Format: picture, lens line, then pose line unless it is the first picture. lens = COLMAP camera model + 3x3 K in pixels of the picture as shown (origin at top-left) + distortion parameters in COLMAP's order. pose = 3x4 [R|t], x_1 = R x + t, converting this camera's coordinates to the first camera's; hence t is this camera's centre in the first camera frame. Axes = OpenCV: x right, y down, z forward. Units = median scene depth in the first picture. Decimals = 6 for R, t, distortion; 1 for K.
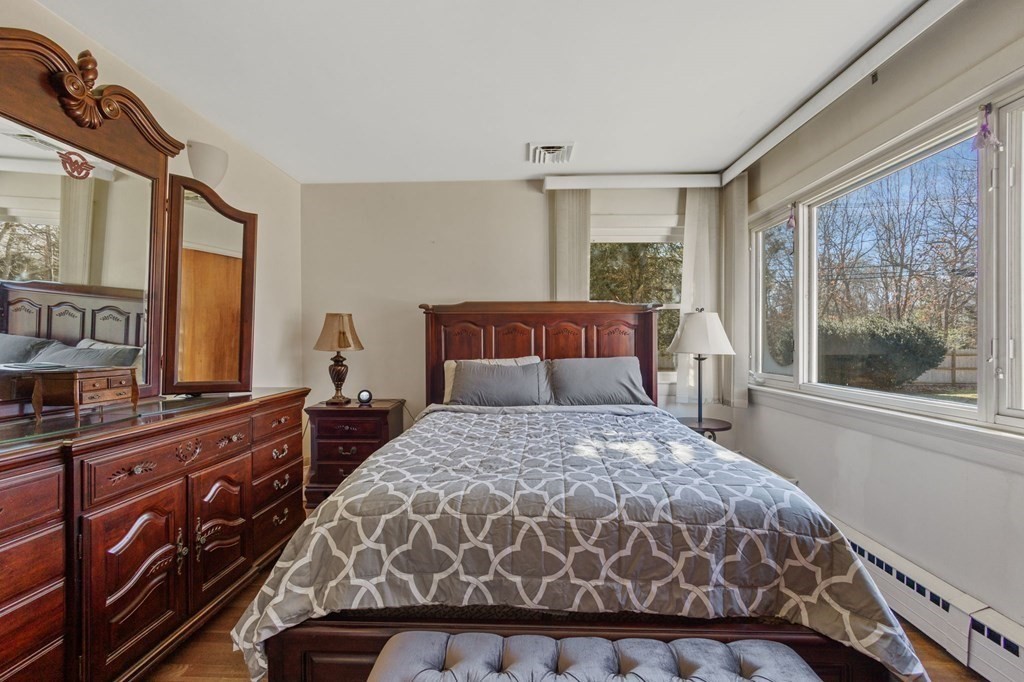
lens RADIAL K [[436.6, 0, 512.0], [0, 436.6, 341.0], [0, 0, 1]] dist [-0.002331, 0.000051]
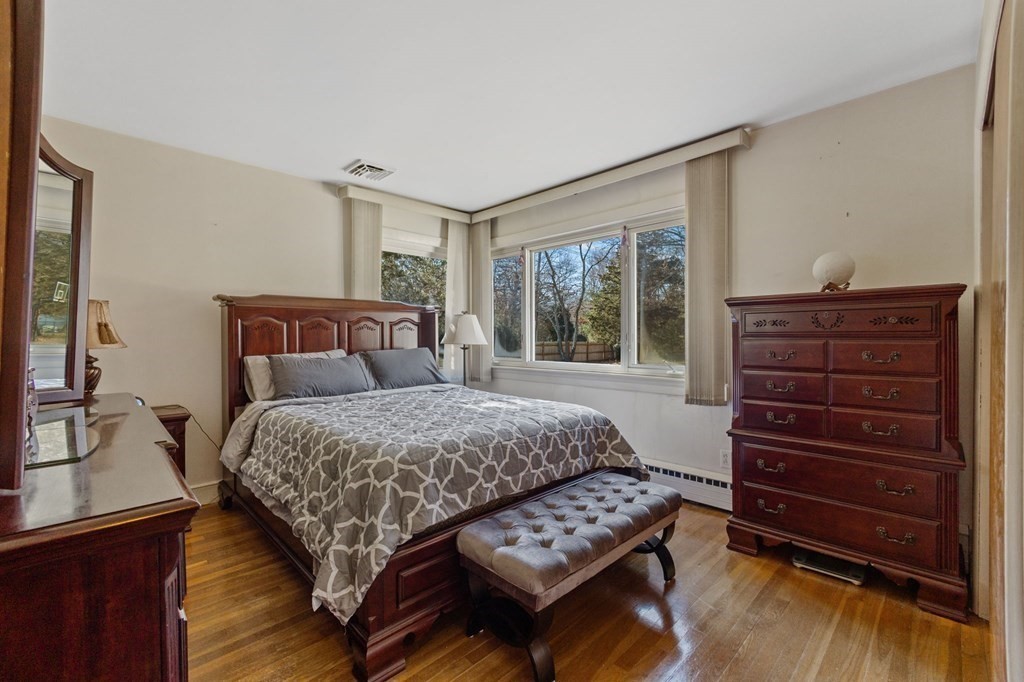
lens RADIAL K [[436.6, 0, 512.0], [0, 436.6, 341.0], [0, 0, 1]] dist [-0.002331, 0.000051]
pose [[0.693468, -0.009905, 0.720419, -0.909660], [0.004167, 0.999944, 0.009736, 0.010552], [-0.720475, -0.003749, 0.693471, -0.113756]]
